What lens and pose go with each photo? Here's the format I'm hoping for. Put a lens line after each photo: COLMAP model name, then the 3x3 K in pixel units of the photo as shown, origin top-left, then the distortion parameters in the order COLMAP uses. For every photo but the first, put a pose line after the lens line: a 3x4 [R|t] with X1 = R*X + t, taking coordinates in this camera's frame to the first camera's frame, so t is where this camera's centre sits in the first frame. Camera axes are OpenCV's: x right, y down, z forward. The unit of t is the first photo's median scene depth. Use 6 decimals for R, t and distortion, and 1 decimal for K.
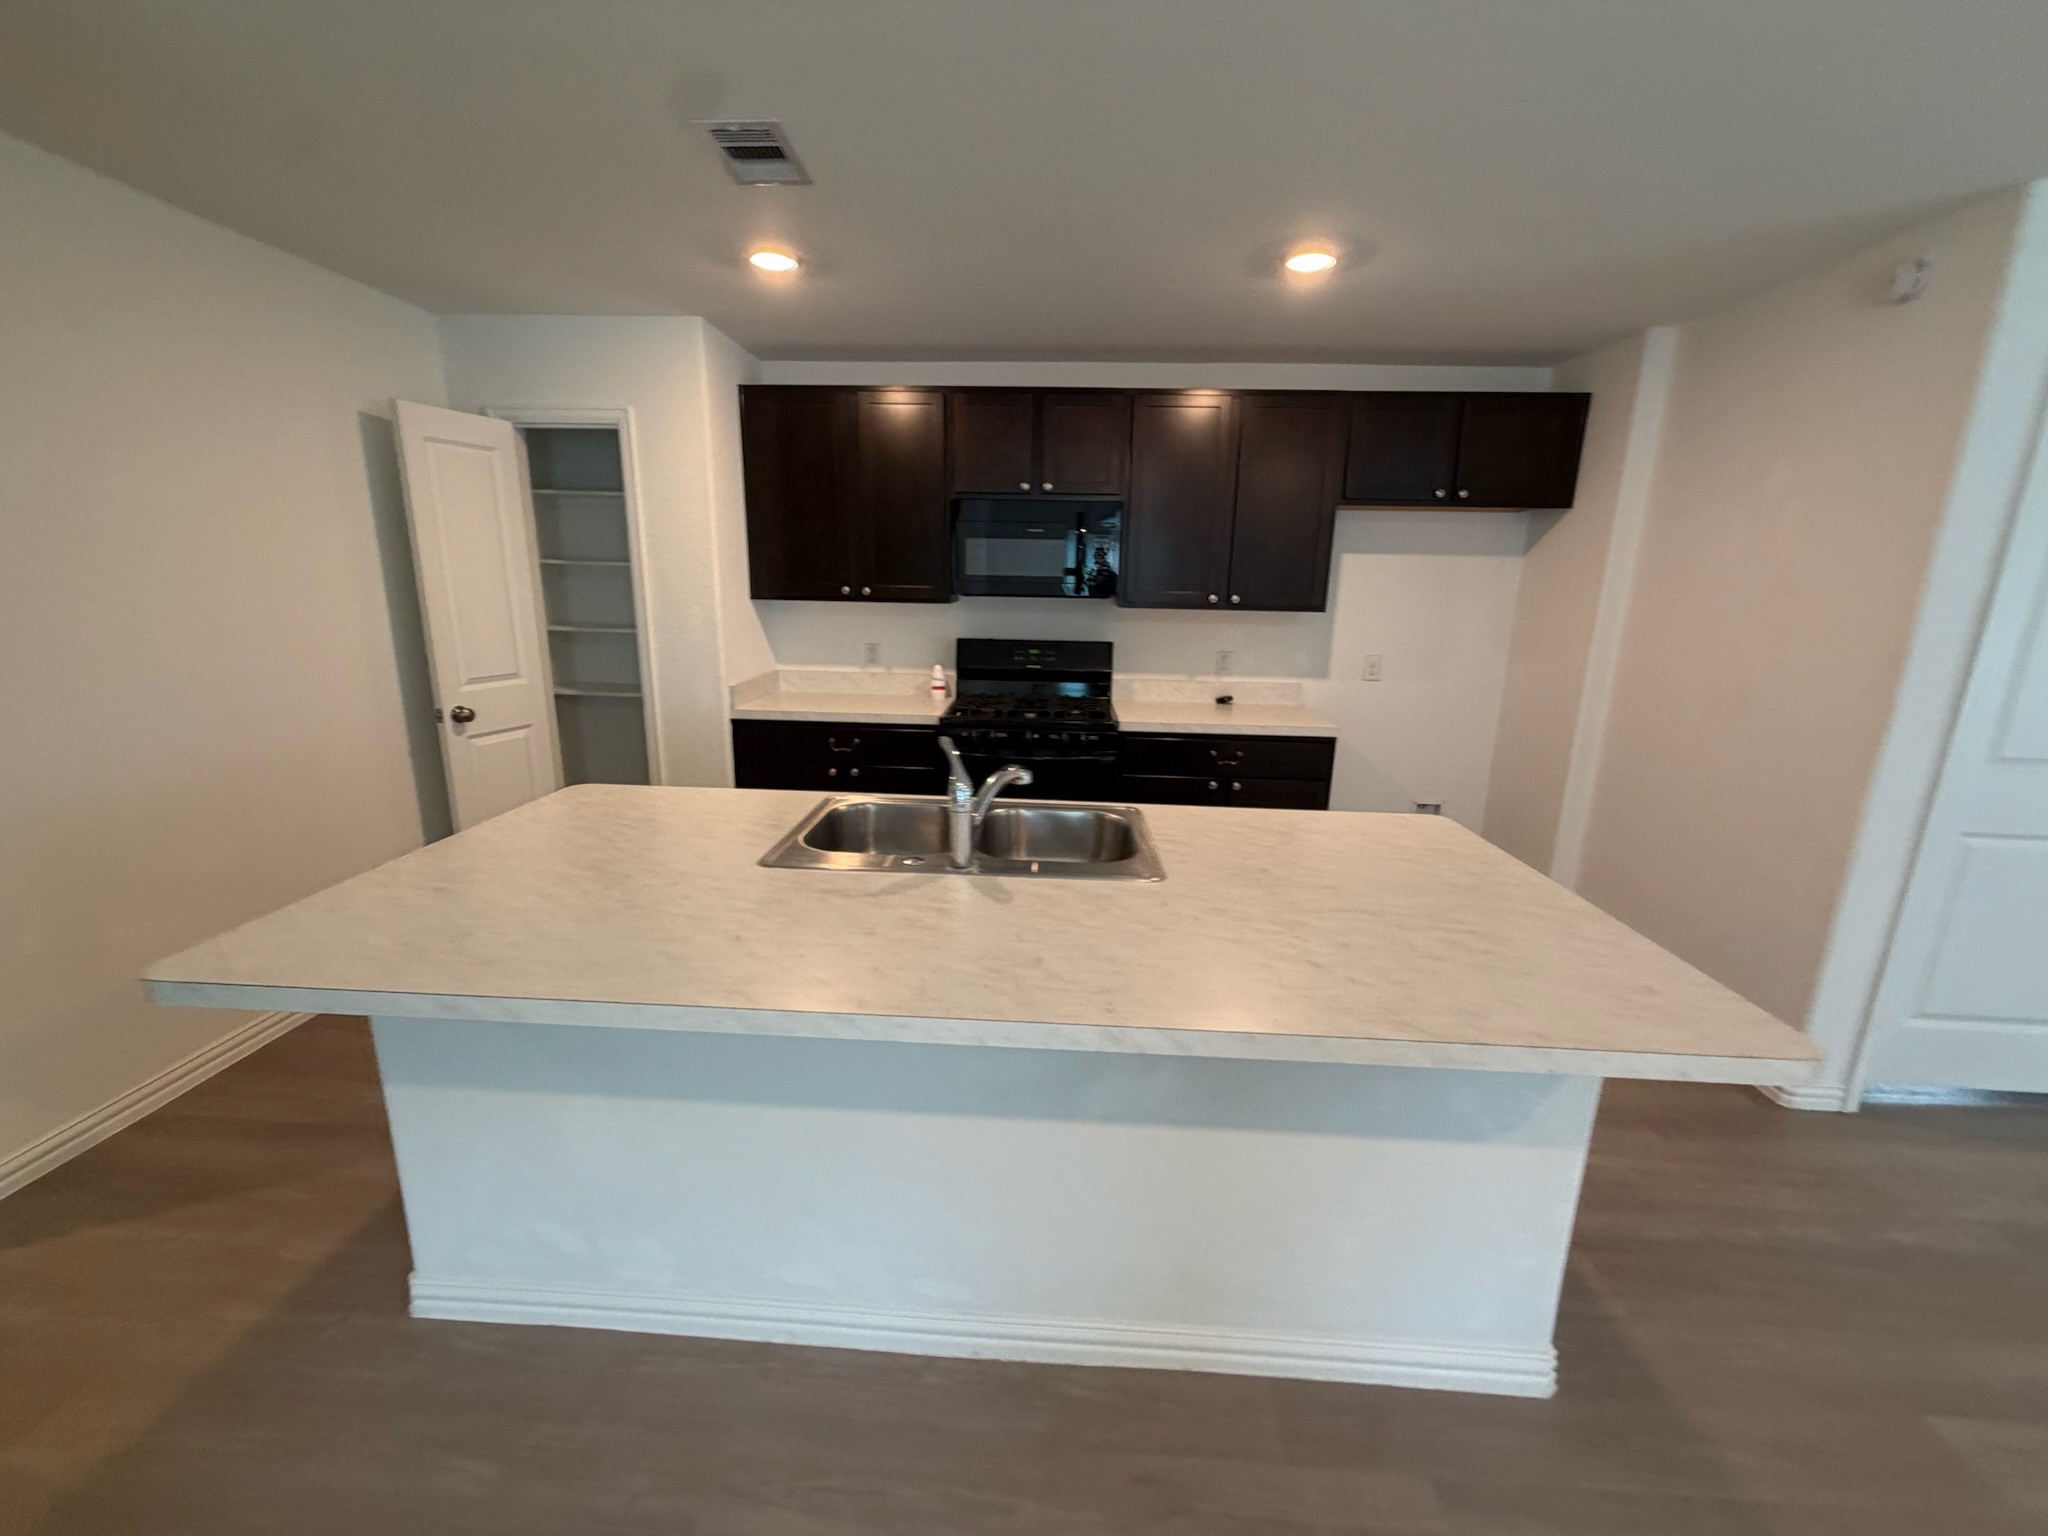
lens RADIAL K [[818.2, 0, 1017.5], [0, 818.2, 770.9], [0, 0, 1]] dist [-0.000634, 0.000417]
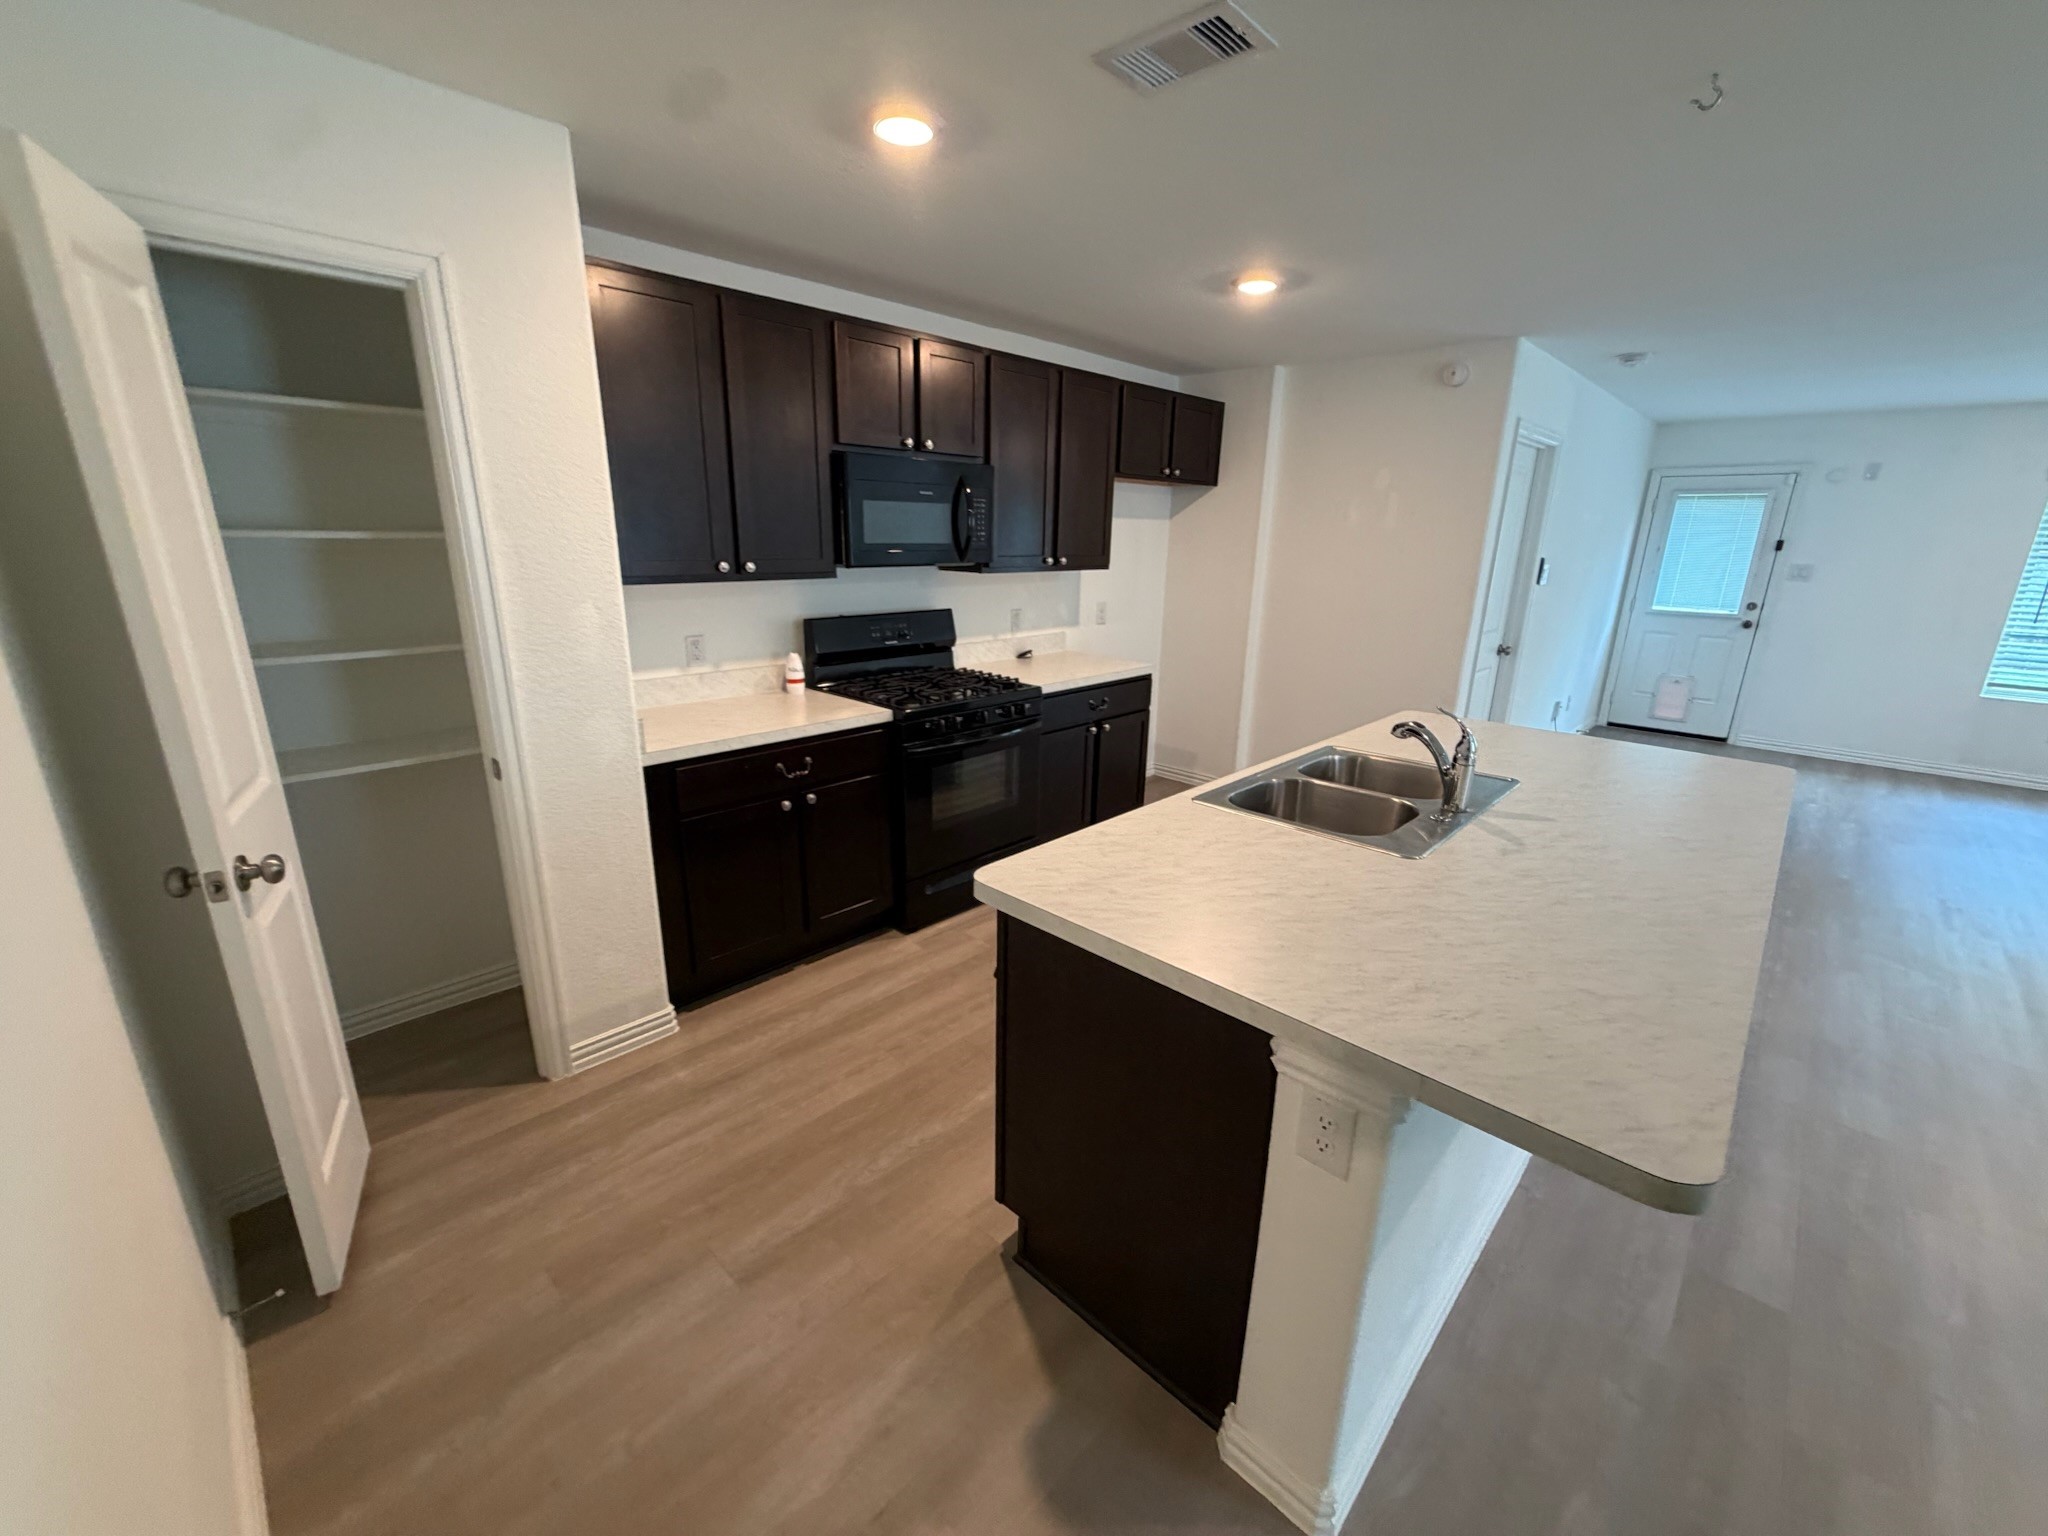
lens RADIAL K [[818.2, 0, 1015.5], [0, 818.2, 770.1], [0, 0, 1]] dist [-0.000634, 0.000417]
pose [[0.658534, -0.220110, 0.719642, -0.609315], [0.170770, 0.975032, 0.141955, -0.100240], [-0.732920, 0.029411, 0.679679, 0.300950]]
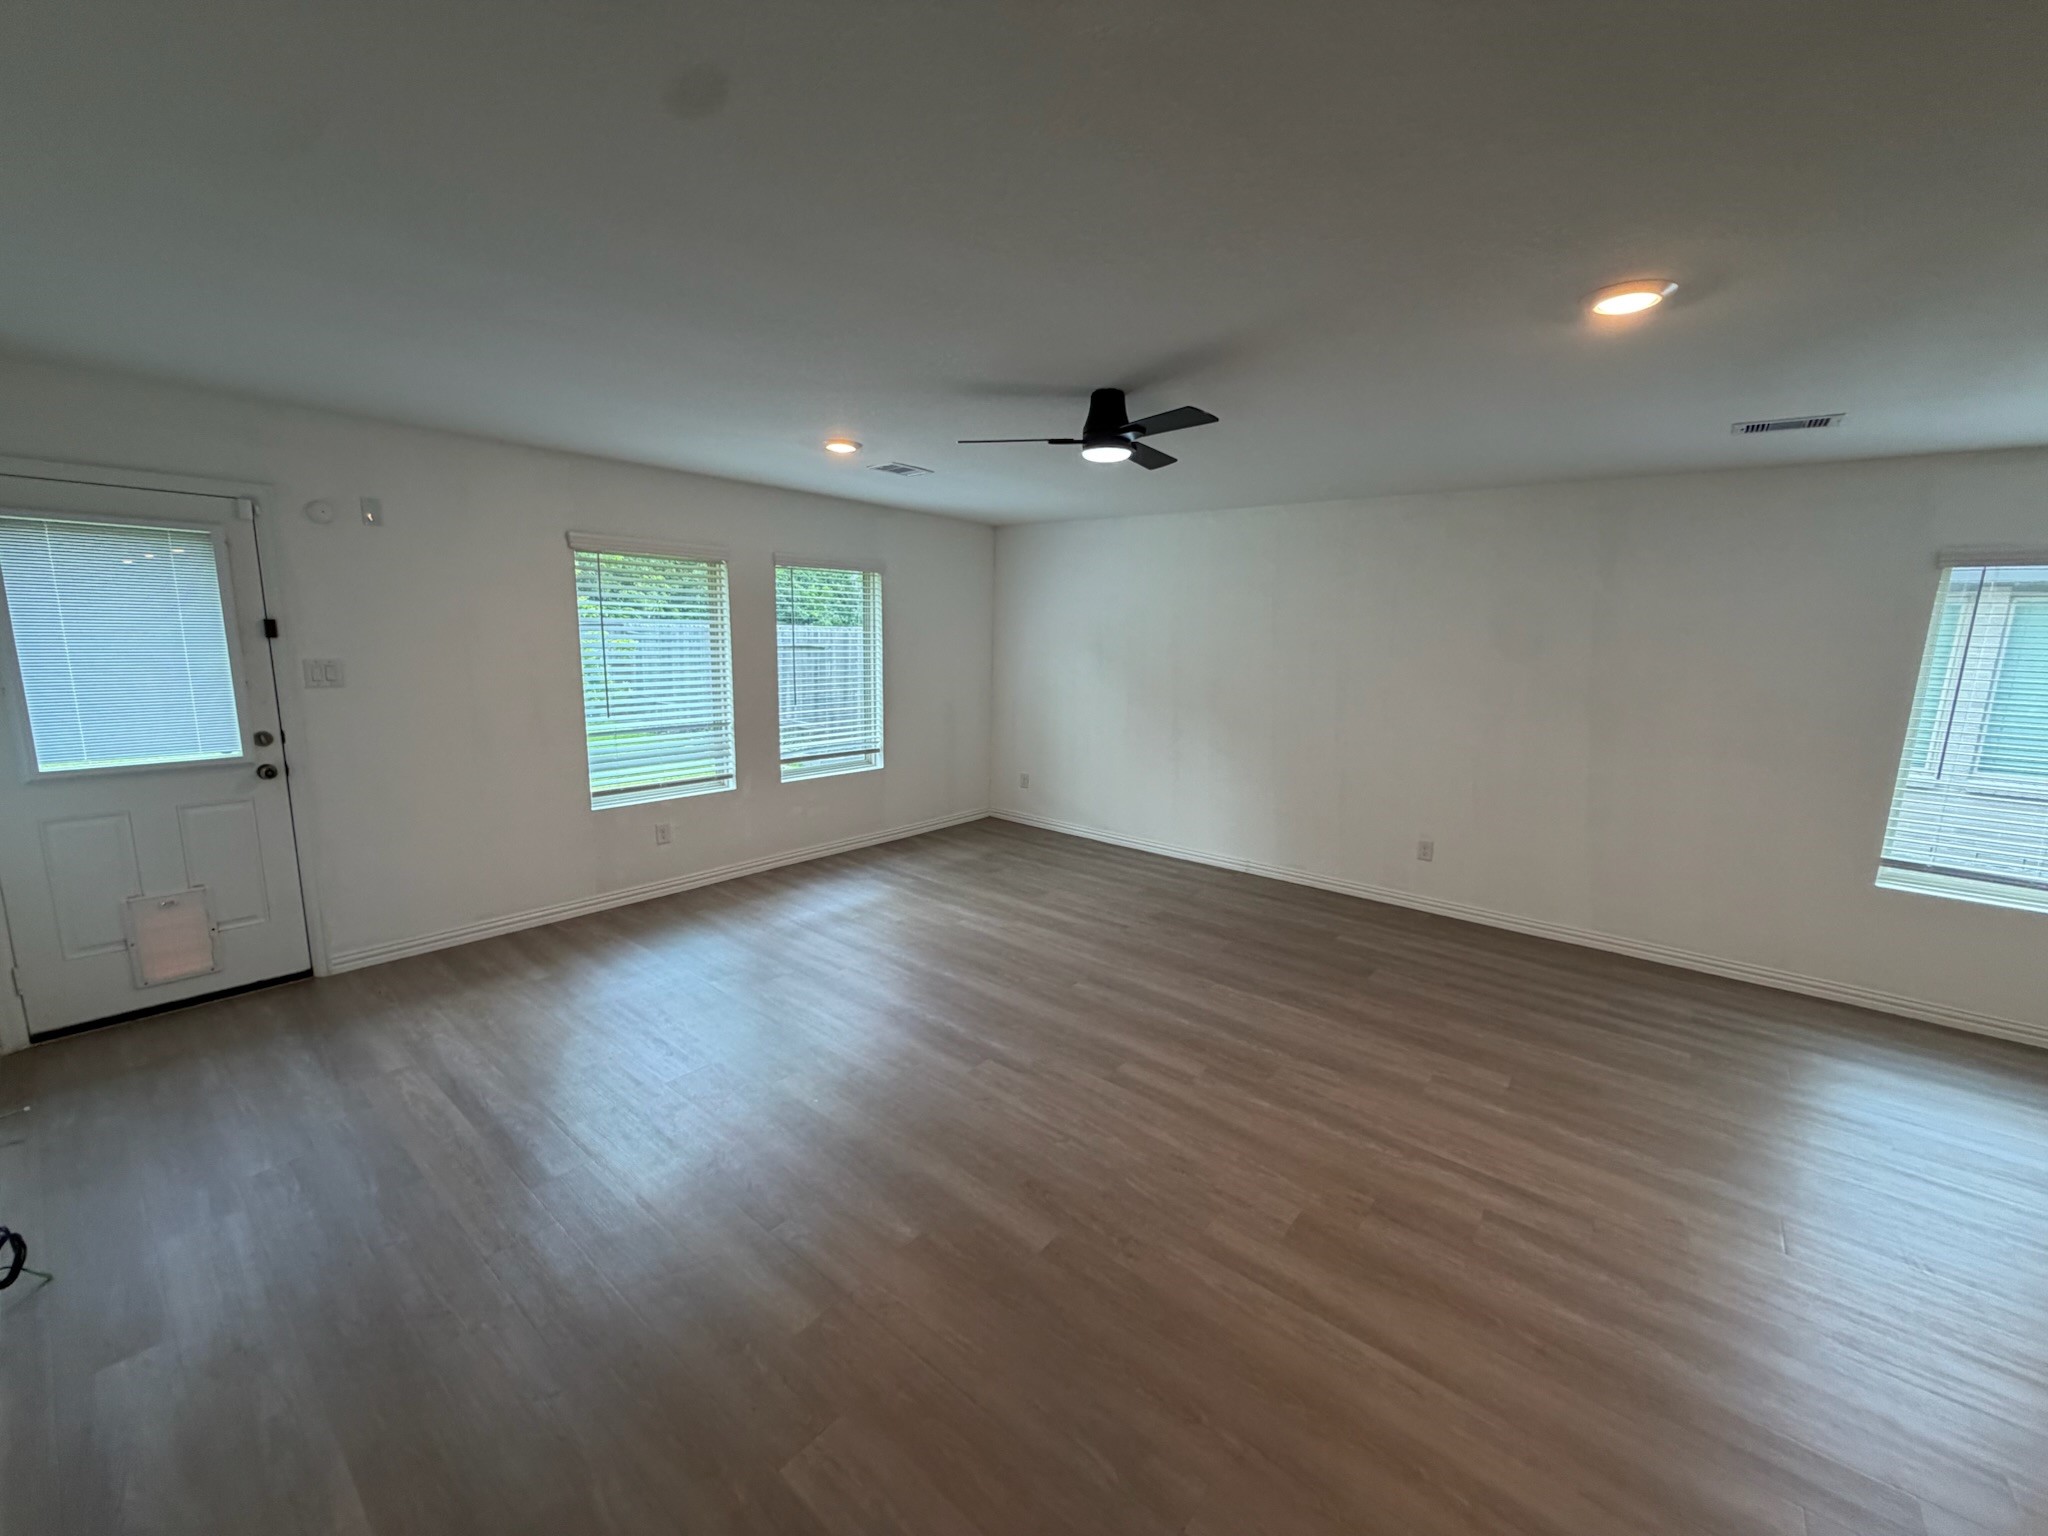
lens RADIAL K [[818.2, 0, 1018.2], [0, 818.2, 766.5], [0, 0, 1]] dist [-0.000634, 0.000417]
pose [[-0.805928, -0.140957, 0.574988, 0.490956], [0.093500, 0.928745, 0.358733, -0.150366], [-0.584583, 0.342875, -0.735323, 0.515987]]
